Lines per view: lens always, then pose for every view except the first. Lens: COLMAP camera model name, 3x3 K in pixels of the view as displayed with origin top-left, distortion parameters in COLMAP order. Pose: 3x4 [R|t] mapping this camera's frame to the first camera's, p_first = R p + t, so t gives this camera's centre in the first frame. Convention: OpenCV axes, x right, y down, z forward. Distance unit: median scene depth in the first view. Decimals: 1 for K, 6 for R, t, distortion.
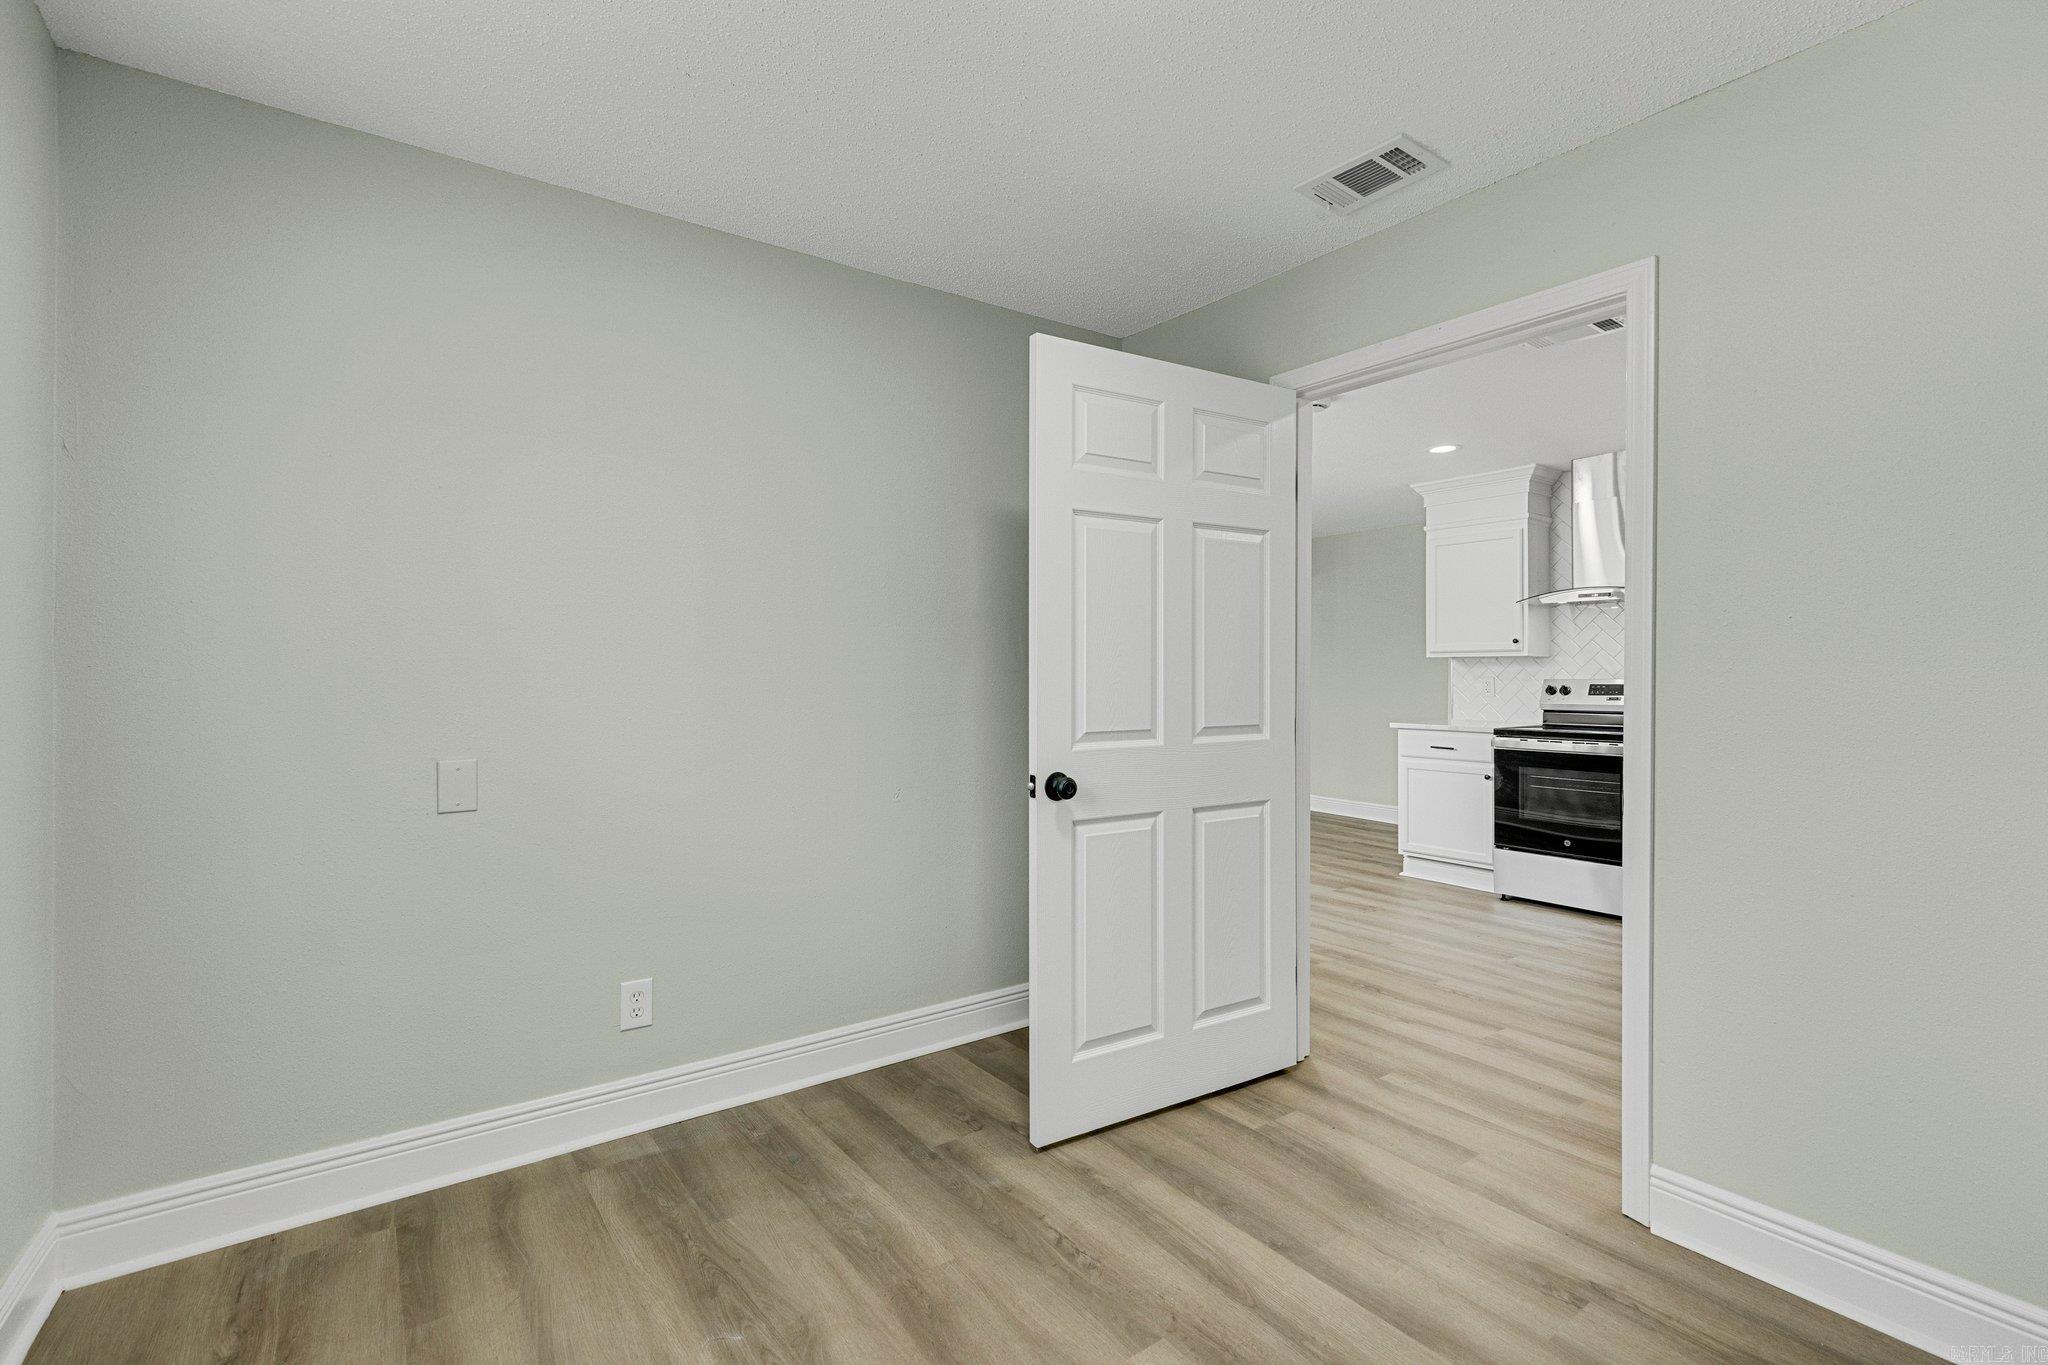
lens RADIAL K [[916.1, 0, 1029.3], [0, 916.1, 676.3], [0, 0, 1]] dist [0.005776, -0.001134]
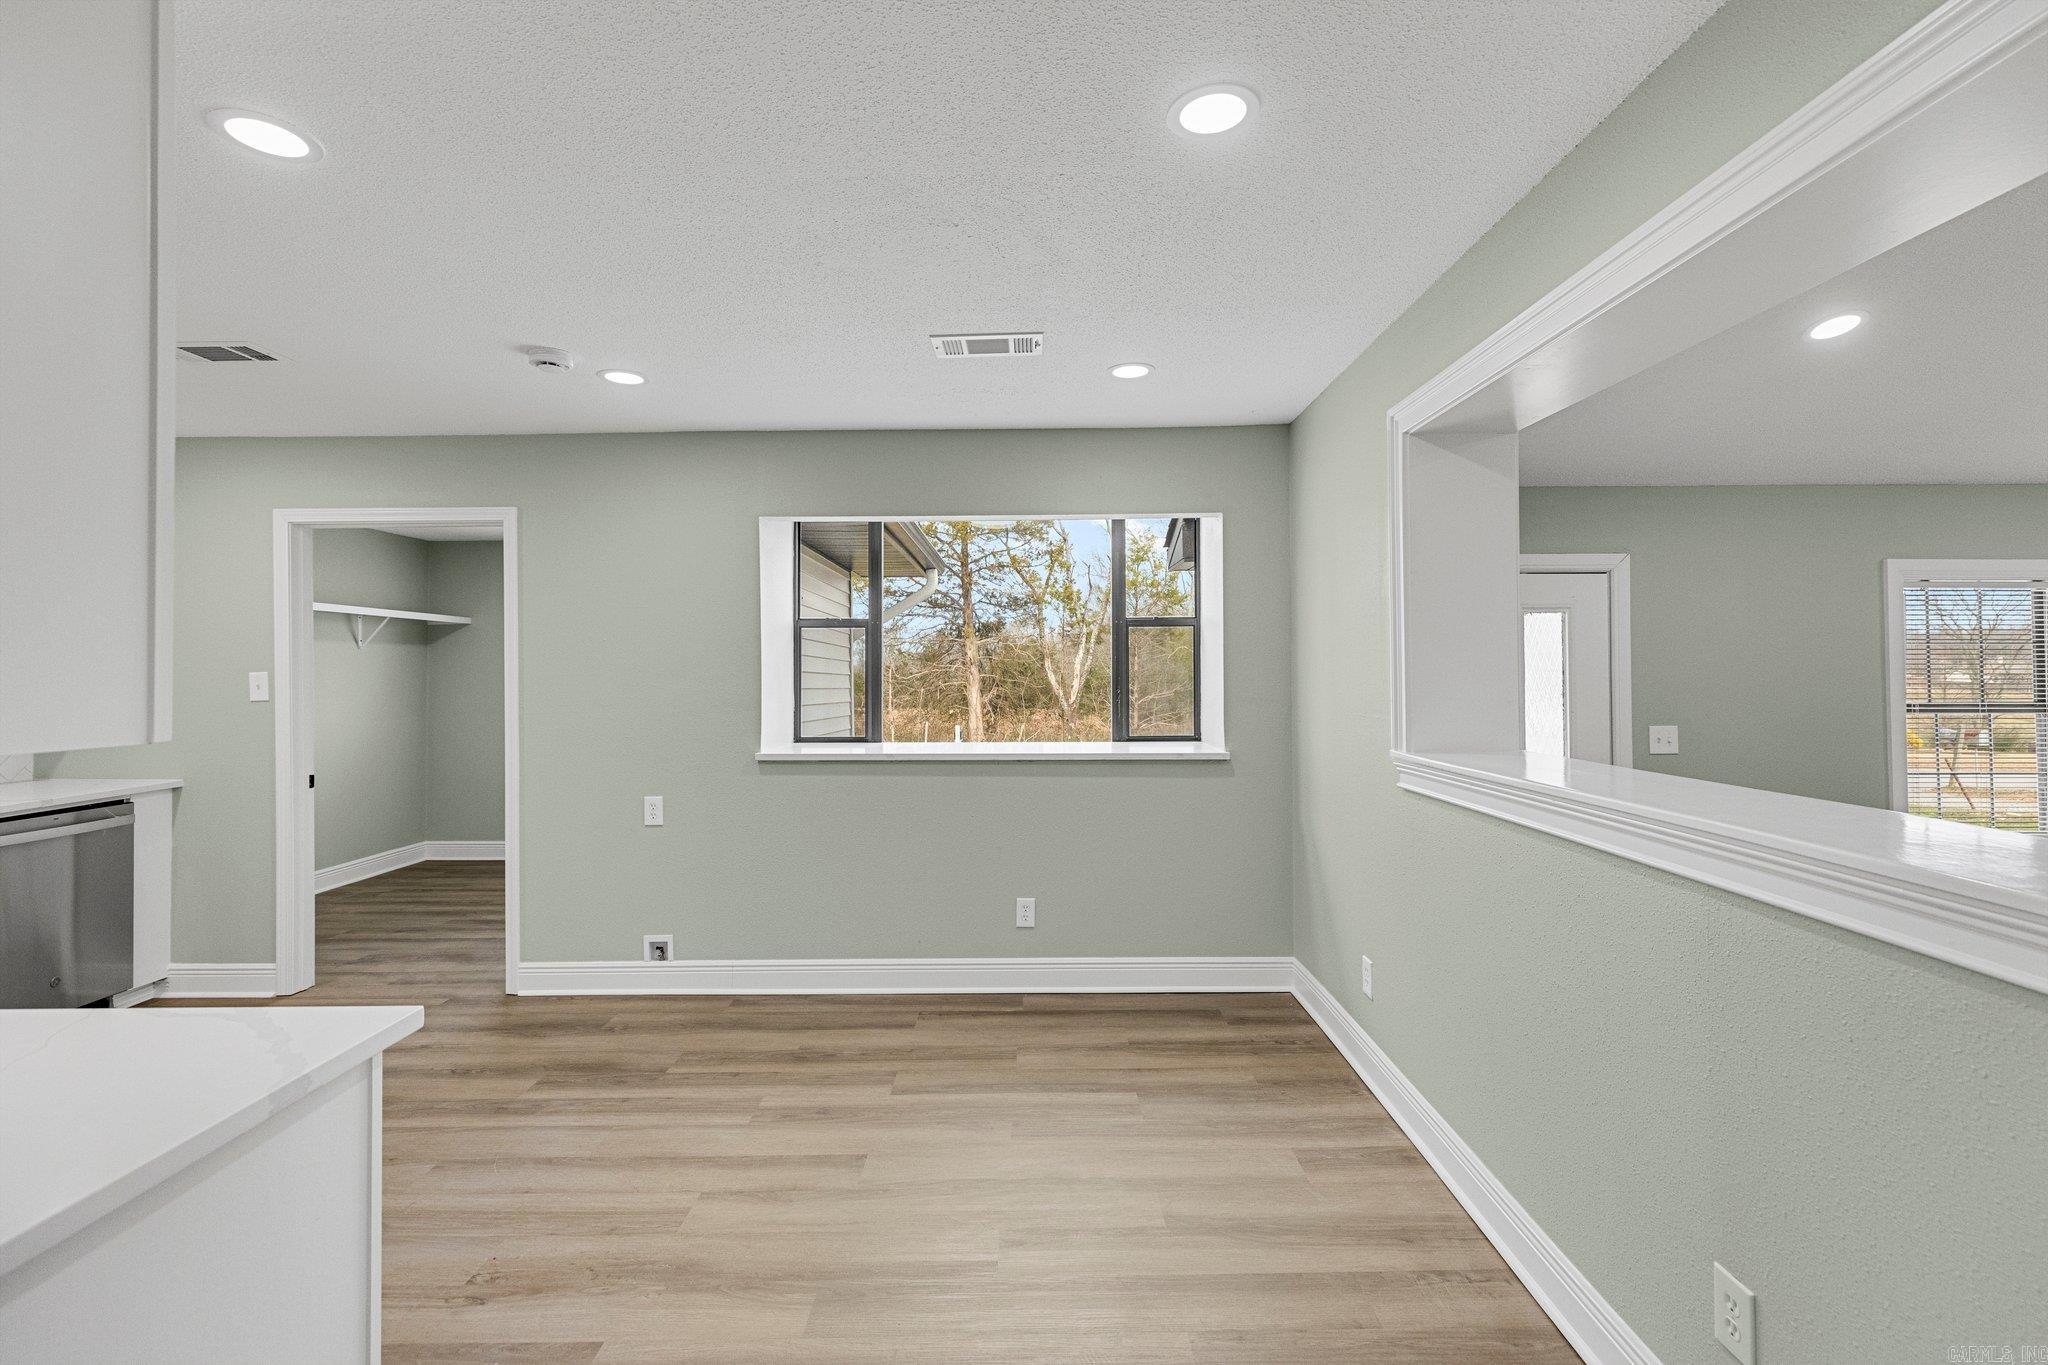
lens RADIAL K [[916.1, 0, 1032.6], [0, 916.1, 672.1], [0, 0, 1]] dist [0.005776, -0.001134]
pose [[-0.590438, -0.000535, -0.807083, 0.518155], [0.001204, 0.999998, -0.001544, -0.036573], [0.807082, -0.001883, -0.590436, 1.334733]]
